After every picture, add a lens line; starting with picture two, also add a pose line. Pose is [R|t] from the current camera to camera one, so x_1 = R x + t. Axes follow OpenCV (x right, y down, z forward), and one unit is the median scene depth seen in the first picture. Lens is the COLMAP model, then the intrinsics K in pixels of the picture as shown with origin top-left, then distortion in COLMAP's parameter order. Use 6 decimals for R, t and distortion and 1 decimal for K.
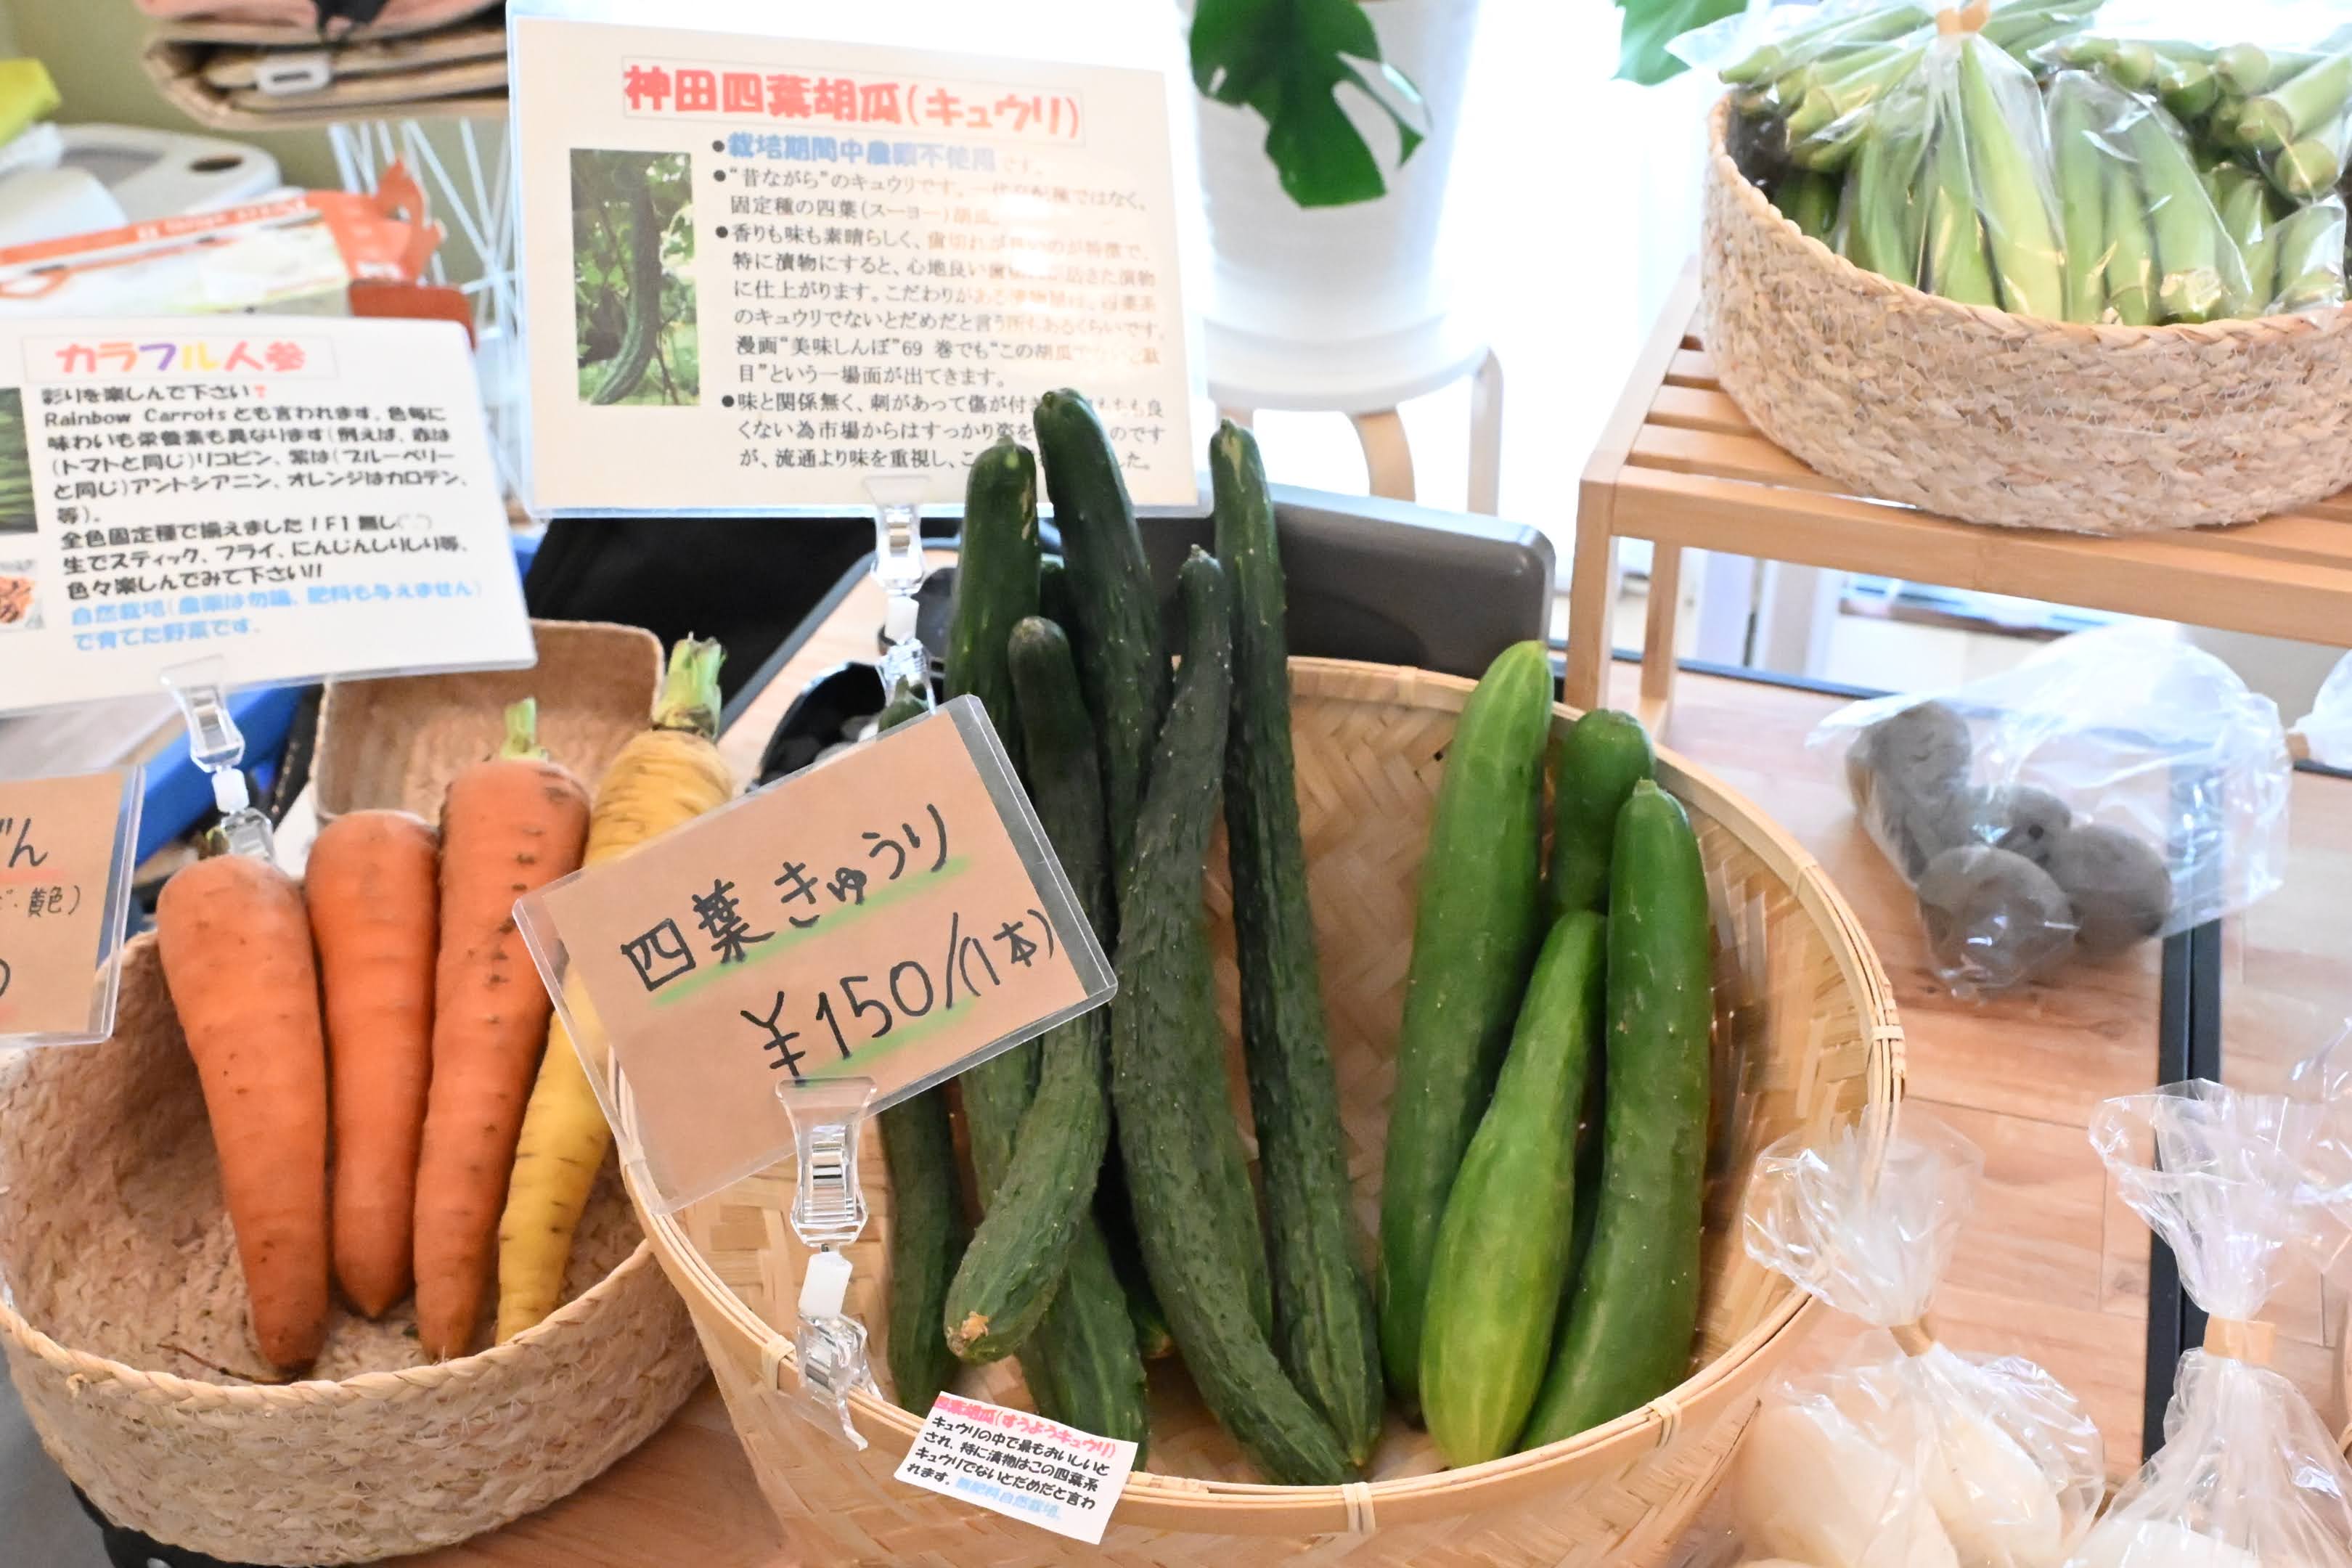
lens RADIAL K [[2345.0, 0, 1181.9], [0, 2345.0, 732.3], [0, 0, 1]] dist [-0.017965, 0.031324]
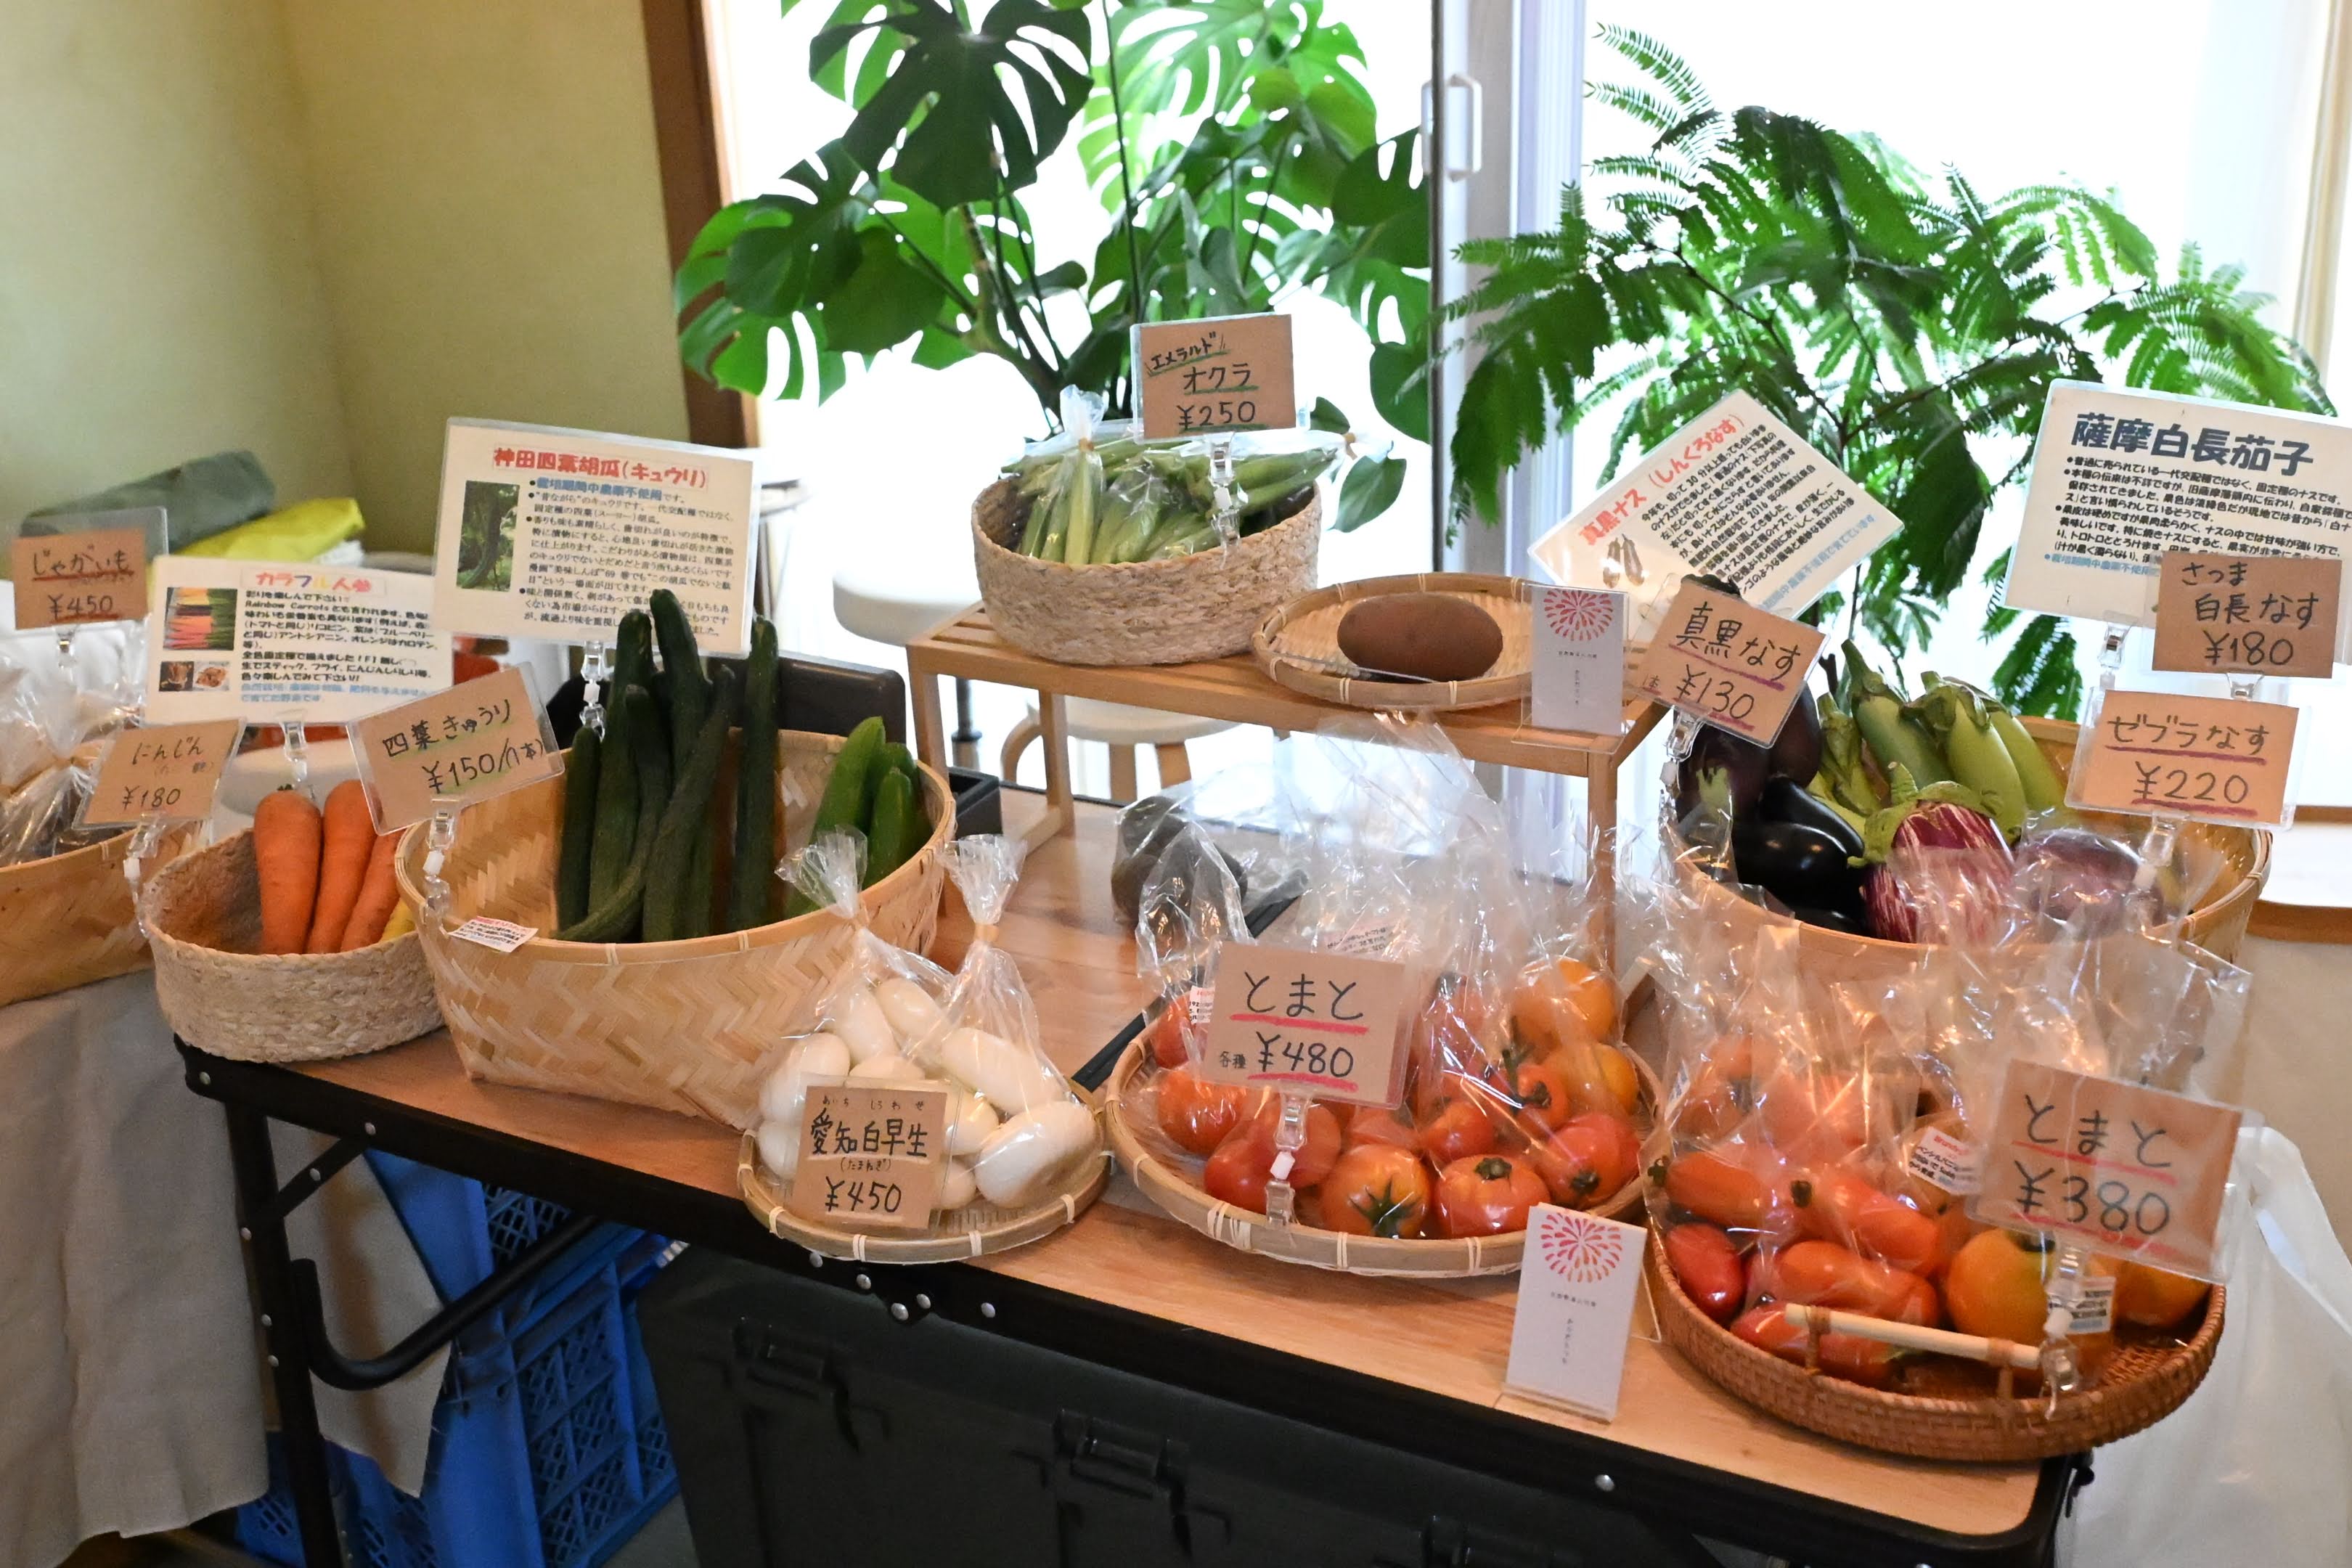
lens RADIAL K [[2345.0, 0, 1181.9], [0, 2345.0, 732.3], [0, 0, 1]] dist [-0.017965, 0.031324]
pose [[0.990219, 0.038697, -0.134045, 0.728055], [-0.066604, 0.975333, -0.210453, 0.415369], [0.122595, 0.217322, 0.968371, -1.054808]]
